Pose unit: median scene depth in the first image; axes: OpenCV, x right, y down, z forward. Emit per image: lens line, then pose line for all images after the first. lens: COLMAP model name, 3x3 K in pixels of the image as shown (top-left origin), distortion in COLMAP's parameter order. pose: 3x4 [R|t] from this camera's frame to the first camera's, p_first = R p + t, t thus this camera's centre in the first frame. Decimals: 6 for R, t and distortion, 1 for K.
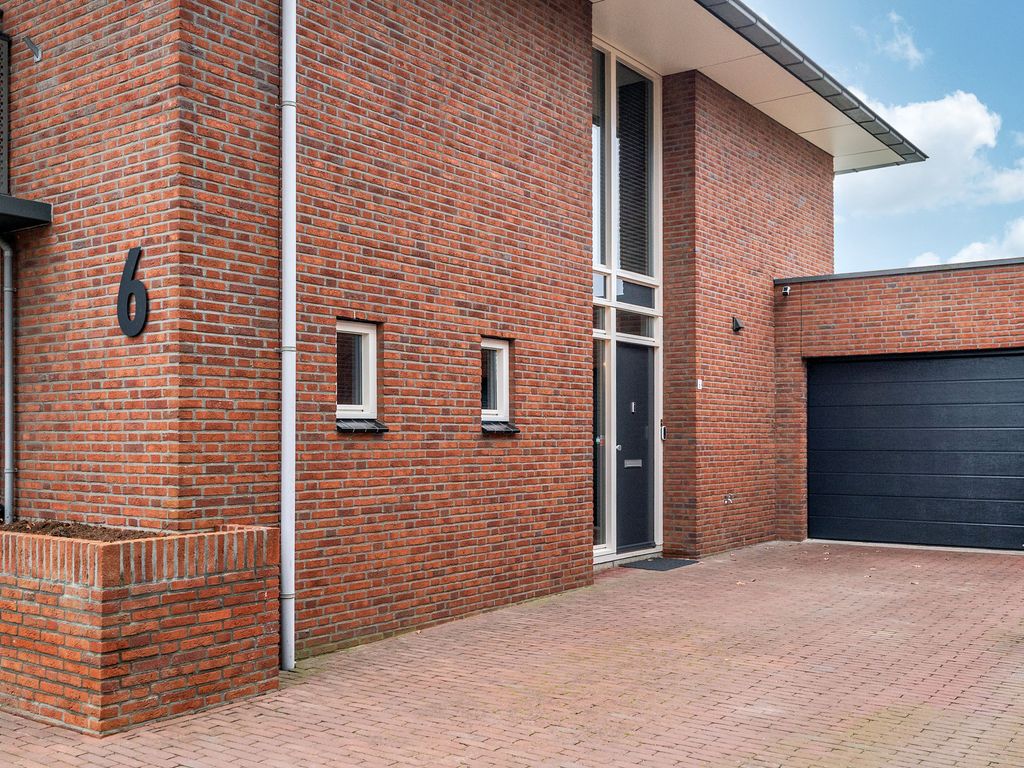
lens RADIAL K [[1027.6, 0, 523.4], [0, 1027.6, 411.8], [0, 0, 1]] dist [-0.008277, 0.000000]
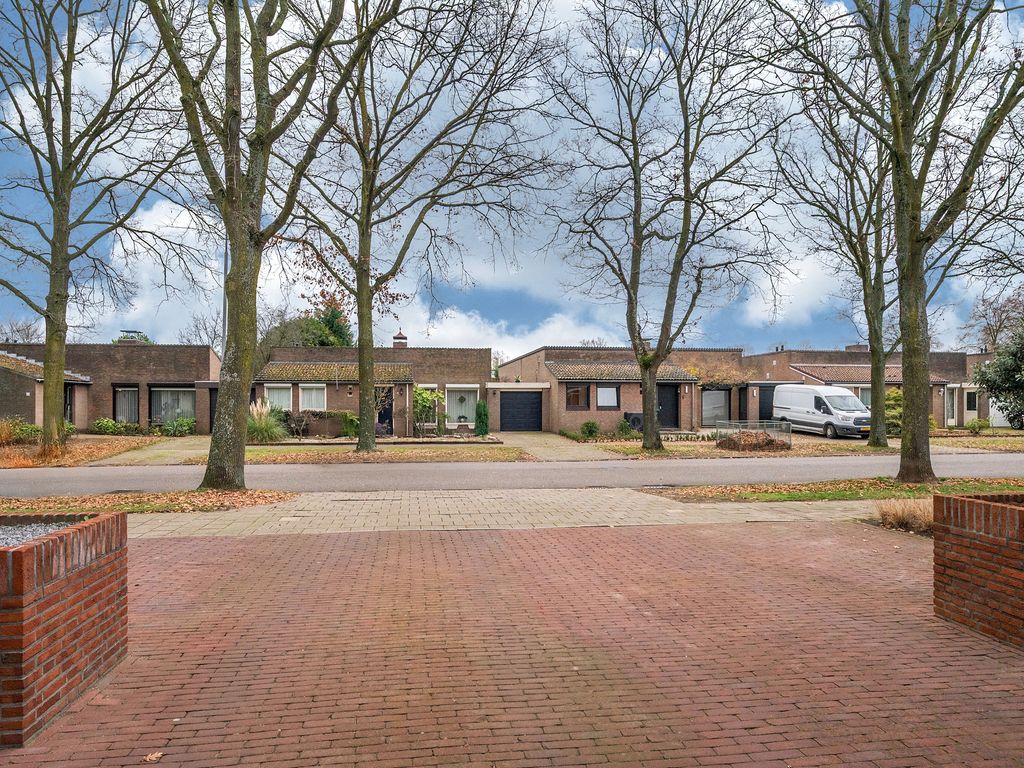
lens RADIAL K [[671.8, 0, 511.4], [0, 671.8, 388.5], [0, 0, 1]] dist [-0.000145, -0.000410]
pose [[-0.725064, -0.015958, -0.688497, 0.757675], [0.013037, 0.999234, -0.036889, -0.003270], [0.688559, -0.035723, -0.724300, 1.273599]]
